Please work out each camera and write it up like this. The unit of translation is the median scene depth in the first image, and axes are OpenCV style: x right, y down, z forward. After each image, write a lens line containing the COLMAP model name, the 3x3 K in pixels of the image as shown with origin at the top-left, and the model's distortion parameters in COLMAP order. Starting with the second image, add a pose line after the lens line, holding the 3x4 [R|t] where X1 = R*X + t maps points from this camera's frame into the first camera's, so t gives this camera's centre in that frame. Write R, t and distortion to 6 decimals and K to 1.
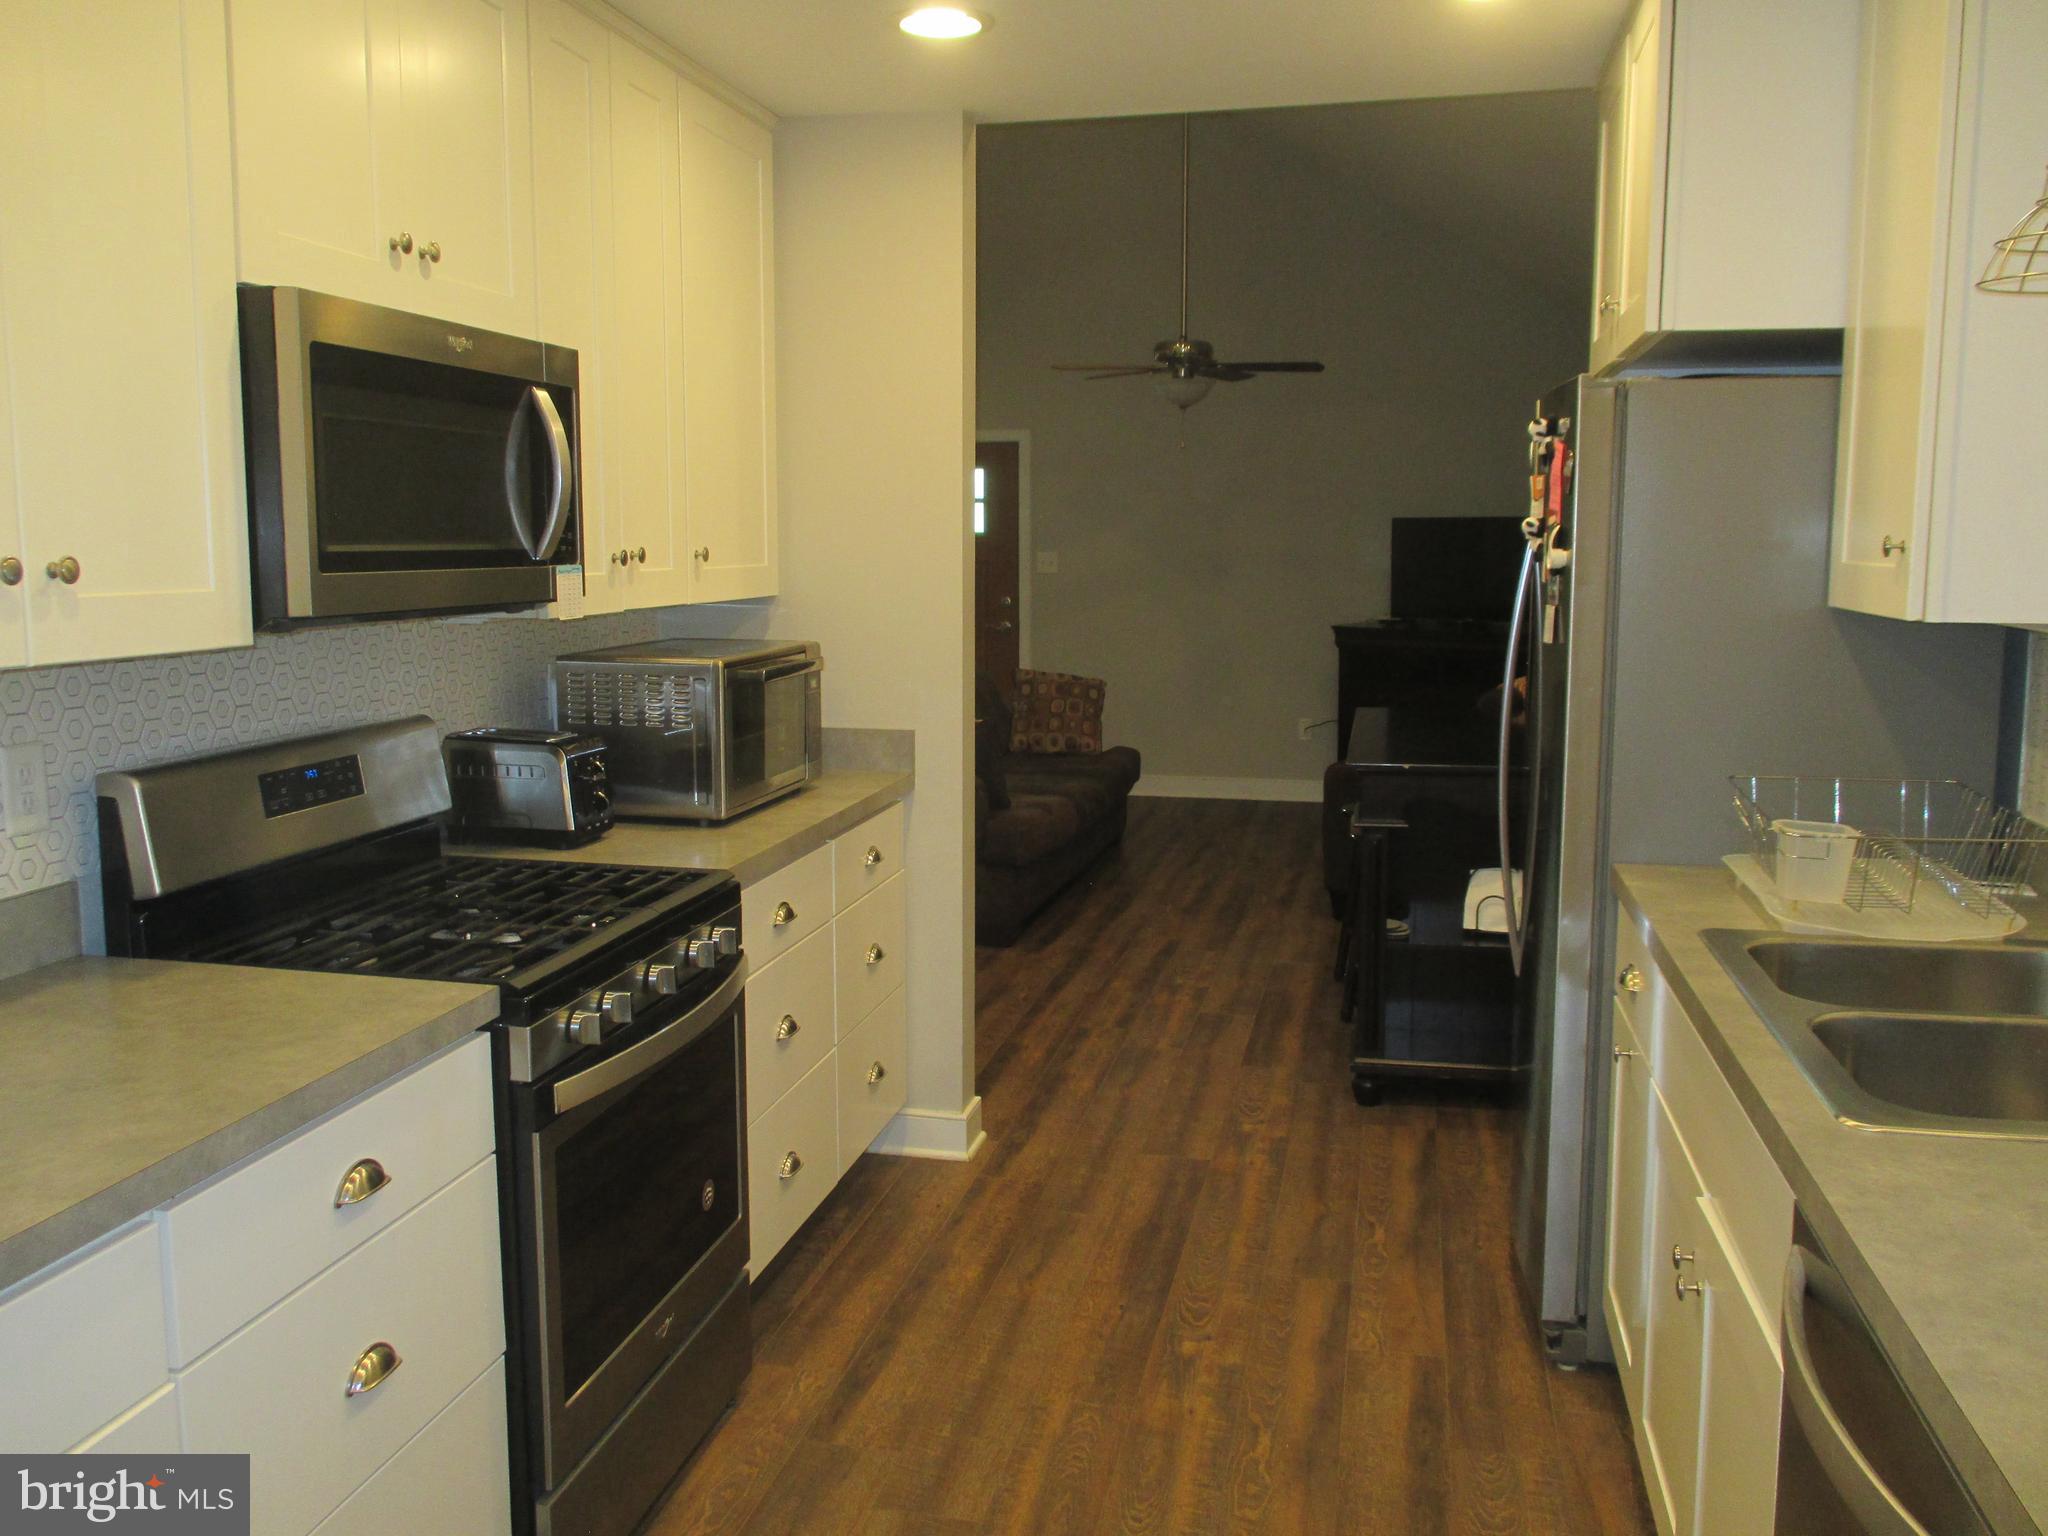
lens RADIAL K [[1694.3, 0, 1024.0], [0, 1694.3, 768.0], [0, 0, 1]] dist [-0.001006, -0.056353]
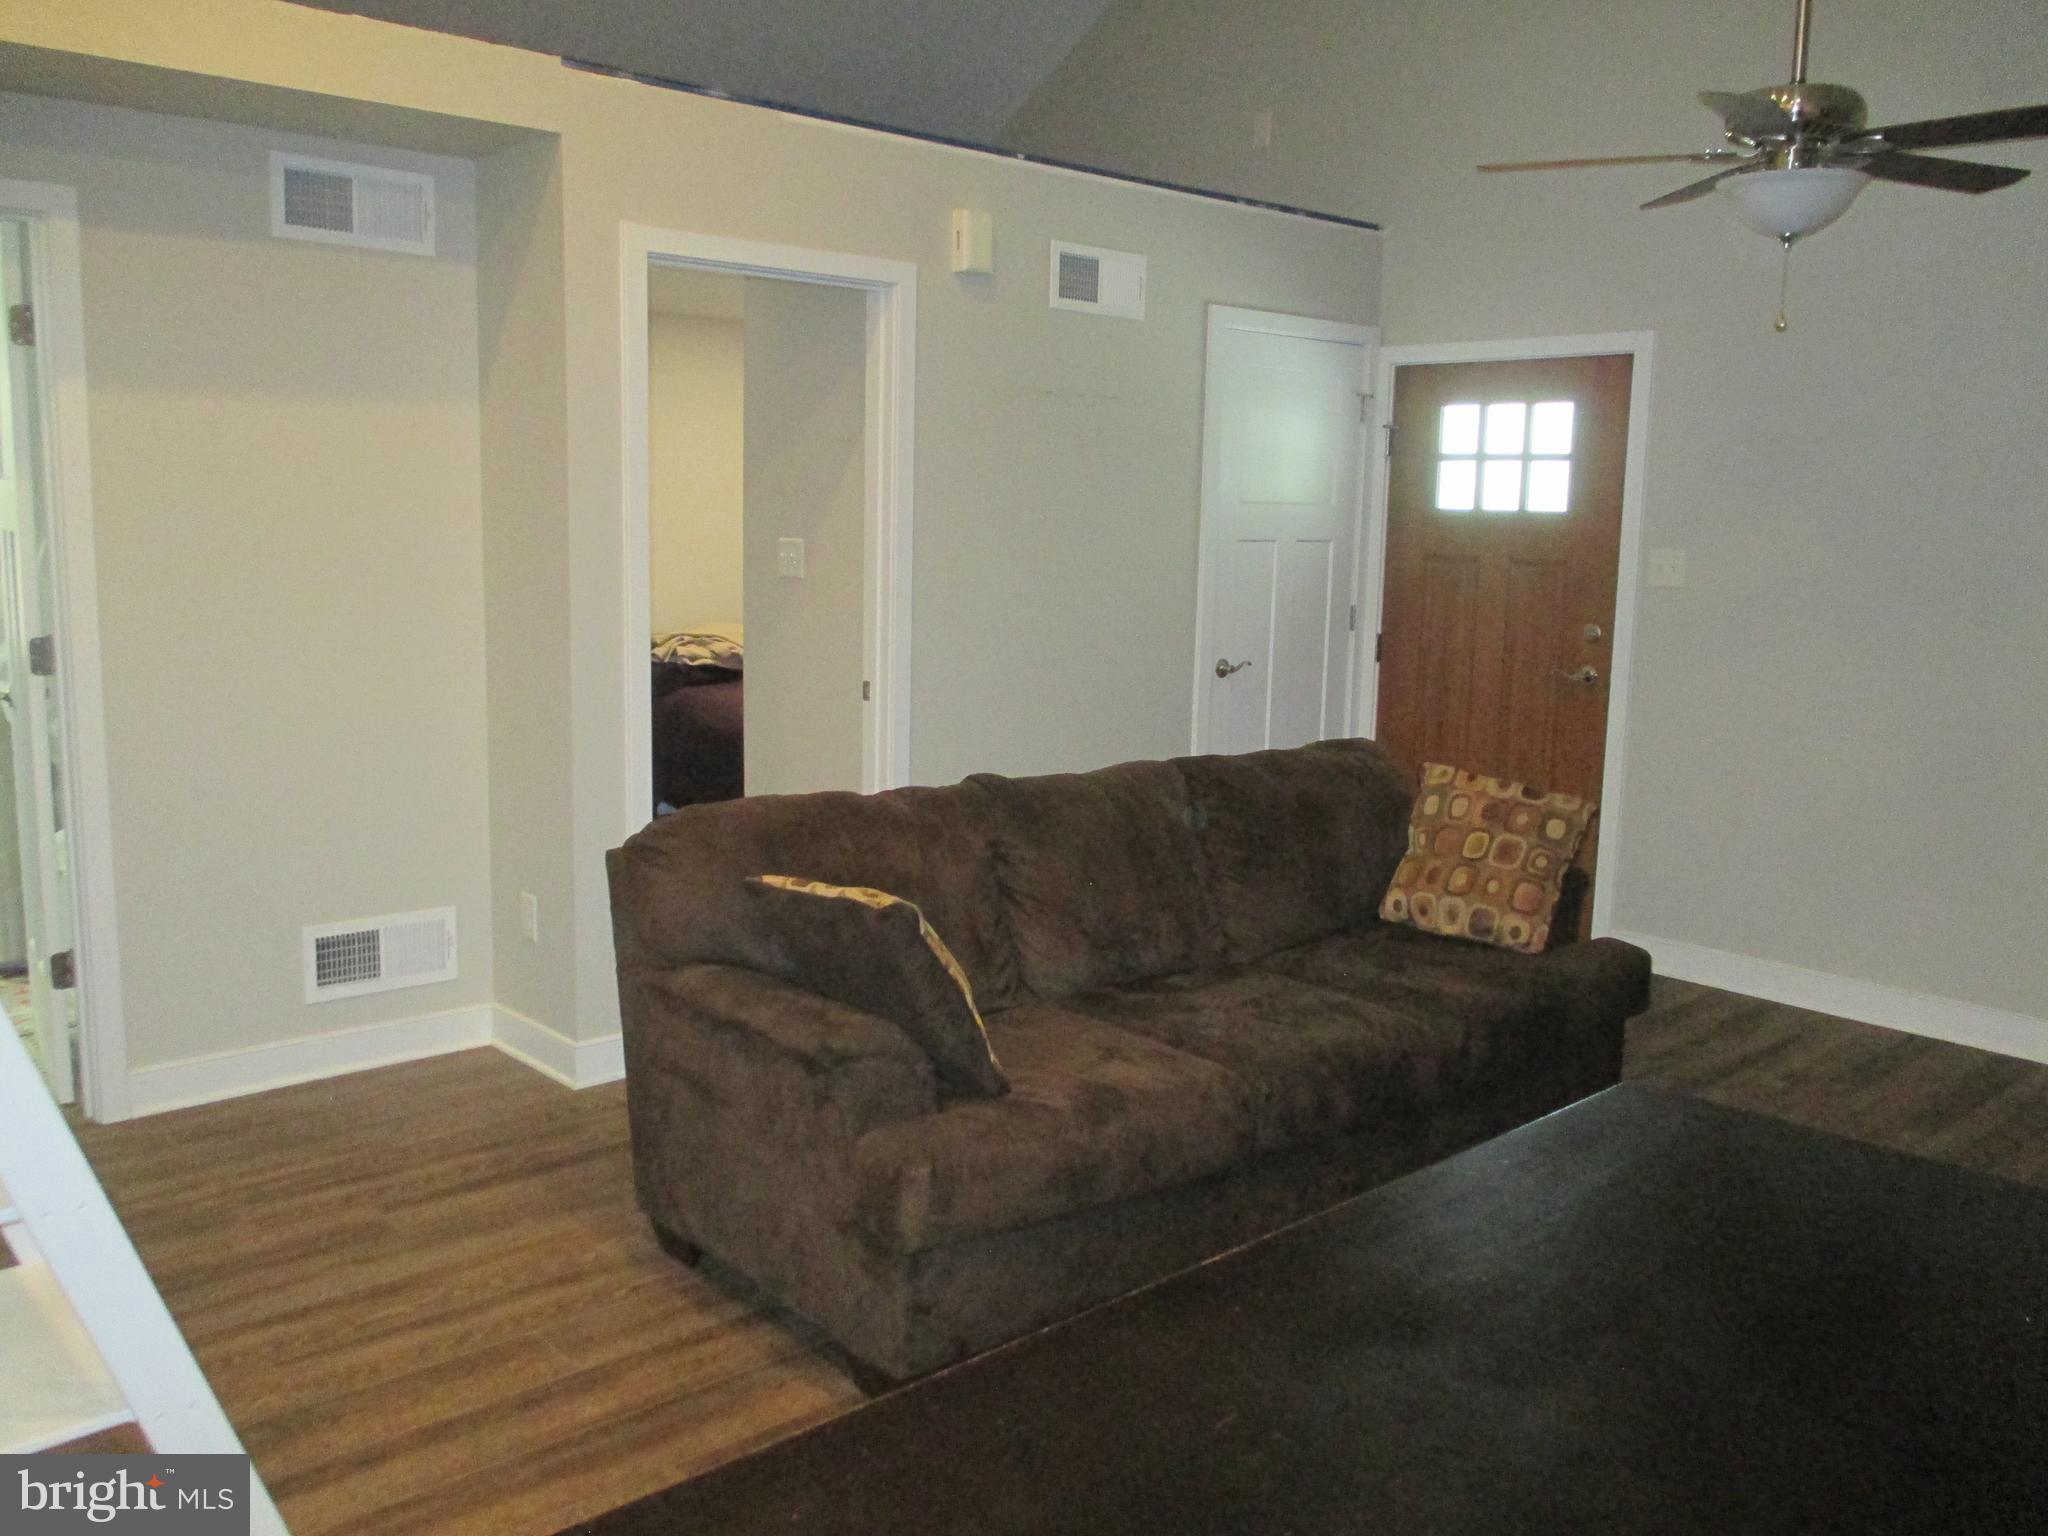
lens RADIAL K [[1694.3, 0, 1024.0], [0, 1694.3, 768.0], [0, 0, 1]] dist [-0.001006, -0.056353]
pose [[0.823288, 0.106362, -0.557570, 0.178248], [-0.103641, 0.993942, 0.036572, -0.060323], [0.558082, 0.027678, 0.829324, 0.471052]]
